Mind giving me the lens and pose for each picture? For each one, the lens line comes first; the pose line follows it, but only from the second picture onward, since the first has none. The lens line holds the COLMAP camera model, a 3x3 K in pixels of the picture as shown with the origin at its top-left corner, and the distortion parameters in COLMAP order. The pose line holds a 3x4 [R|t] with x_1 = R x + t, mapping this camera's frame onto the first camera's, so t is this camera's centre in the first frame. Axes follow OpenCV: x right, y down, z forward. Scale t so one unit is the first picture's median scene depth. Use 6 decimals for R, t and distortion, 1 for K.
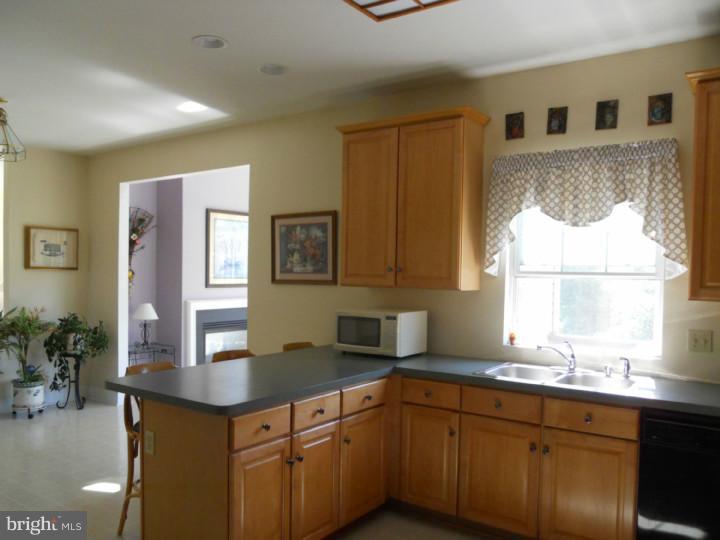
lens RADIAL K [[590.2, 0, 350.0], [0, 590.2, 286.1], [0, 0, 1]] dist [-0.036921, 0.005254]
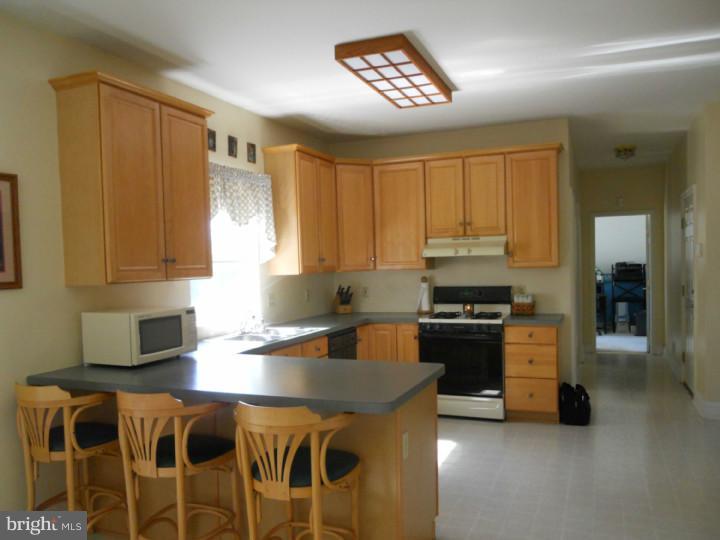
lens RADIAL K [[590.2, 0, 350.0], [0, 590.2, 286.1], [0, 0, 1]] dist [-0.036921, 0.005254]
pose [[-0.231148, -0.050472, 0.971609, -1.001822], [0.048309, 0.996826, 0.063275, -0.038178], [-0.971719, 0.061564, -0.227976, 1.072653]]
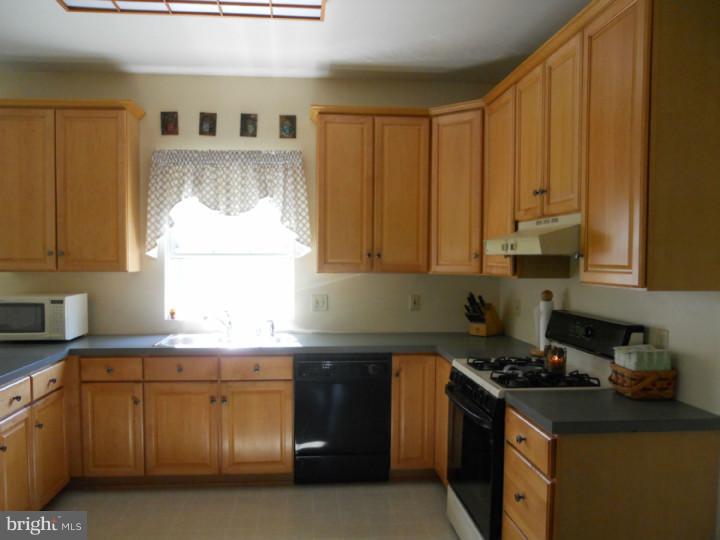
lens RADIAL K [[590.2, 0, 350.0], [0, 590.2, 286.1], [0, 0, 1]] dist [-0.036921, 0.005254]
pose [[0.759126, -0.046597, 0.649273, -0.218818], [0.027851, 0.998846, 0.039122, 0.002886], [-0.650347, -0.011616, 0.759548, -0.083278]]
